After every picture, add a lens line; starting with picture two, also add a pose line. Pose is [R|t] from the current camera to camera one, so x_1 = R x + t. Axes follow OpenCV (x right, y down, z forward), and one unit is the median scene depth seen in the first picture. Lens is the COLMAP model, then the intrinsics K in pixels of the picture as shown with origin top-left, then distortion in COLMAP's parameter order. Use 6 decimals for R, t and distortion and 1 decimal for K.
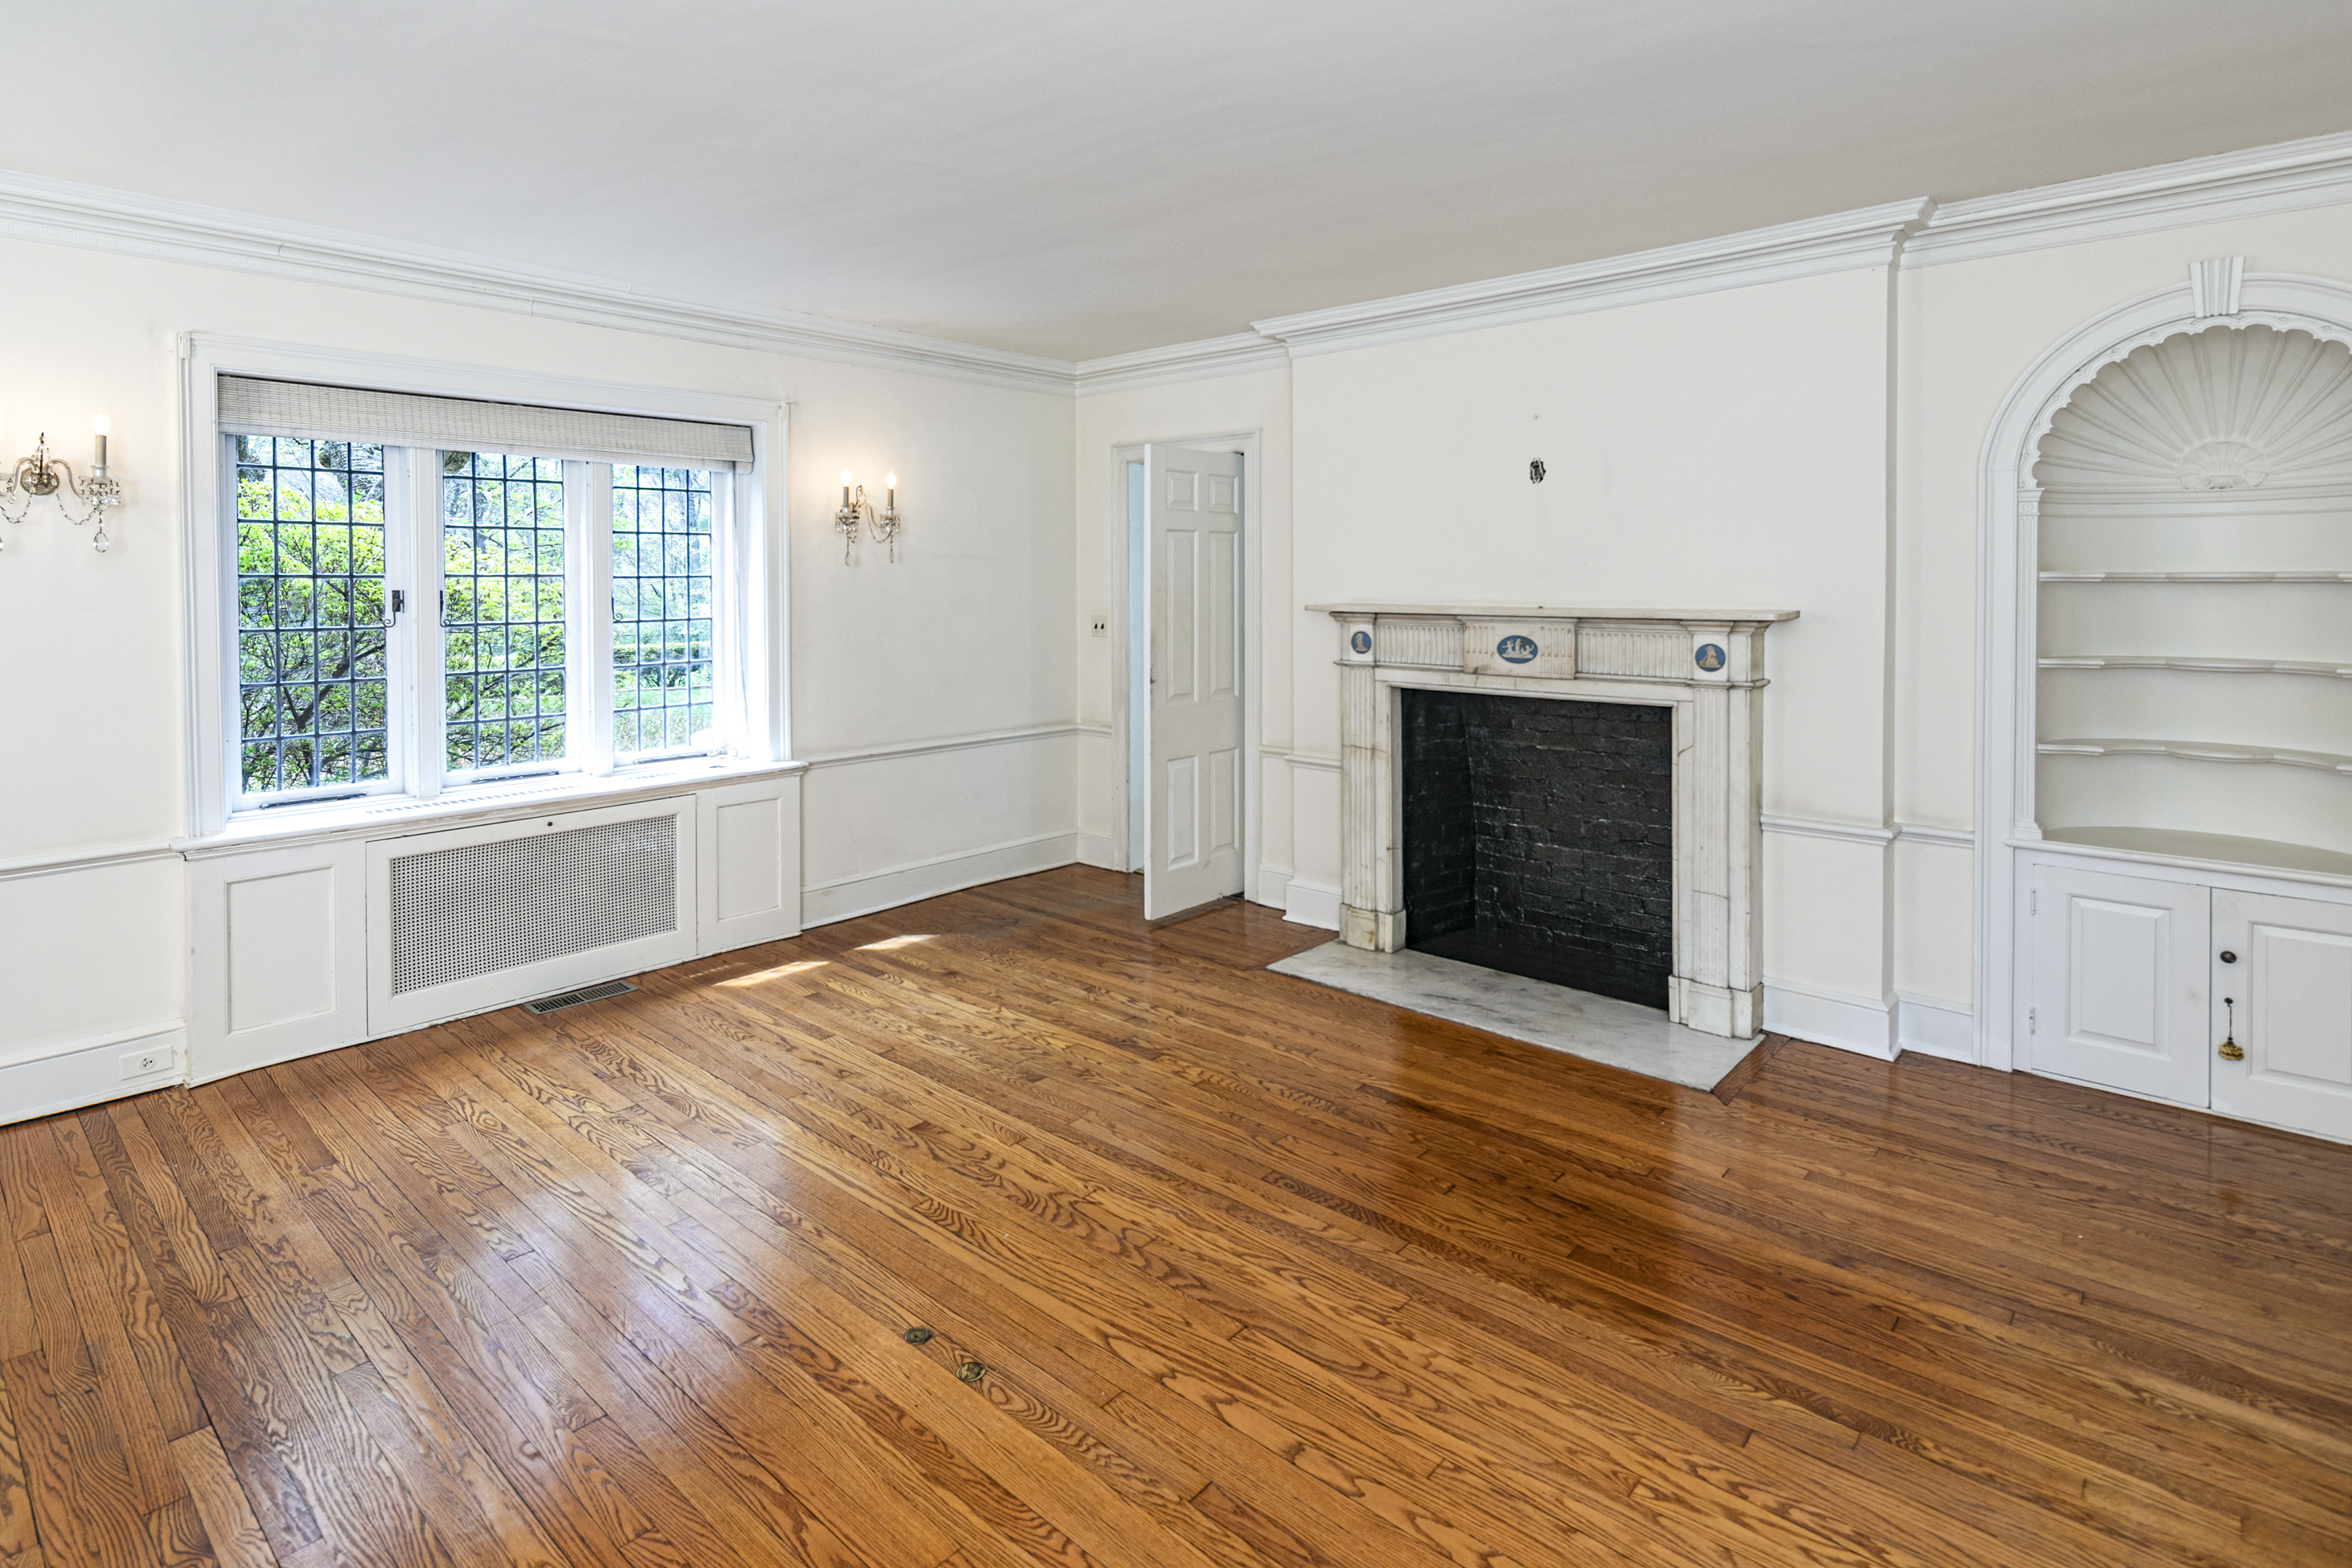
lens RADIAL K [[1177.3, 0, 1161.6], [0, 1177.3, 606.0], [0, 0, 1]] dist [0.014143, -0.008322]
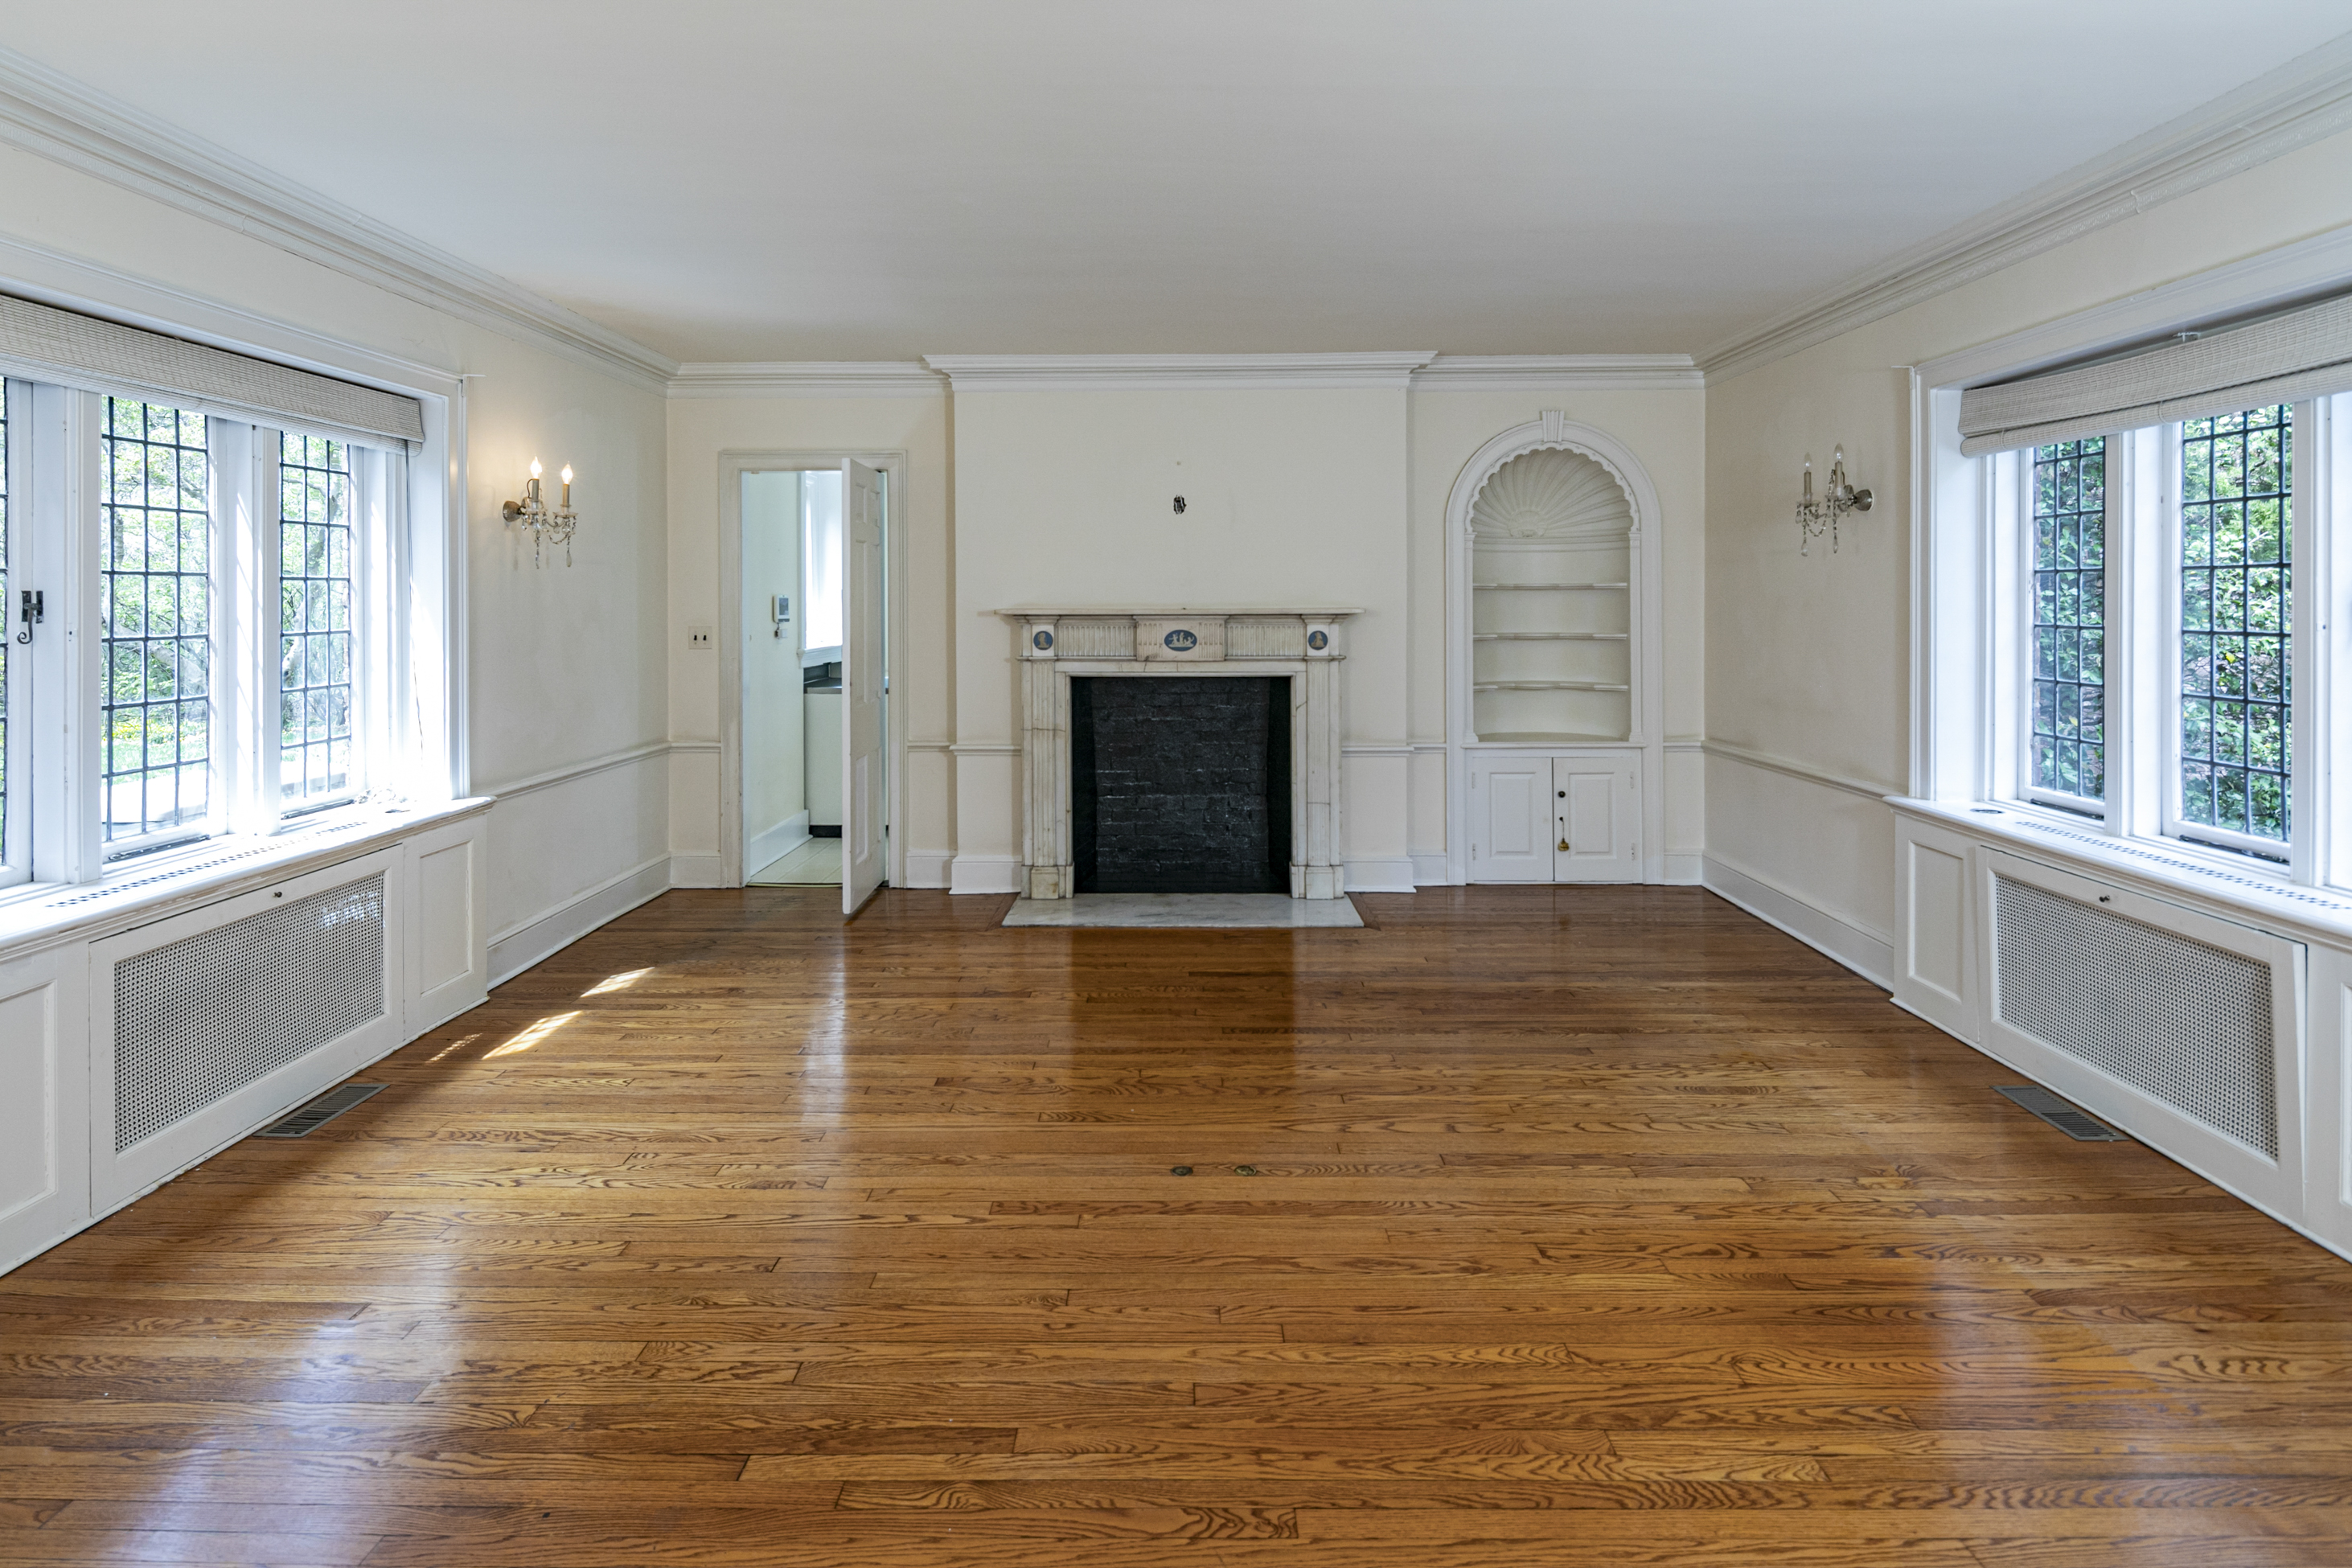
lens RADIAL K [[1179.2, 0, 1172.6], [0, 1179.2, 609.2], [0, 0, 1]] dist [0.009663, -0.006244]
pose [[0.747368, -0.005918, 0.664384, -0.579138], [0.018564, 0.999756, -0.011978, 0.017749], [-0.664150, 0.021285, 0.747296, 0.028271]]
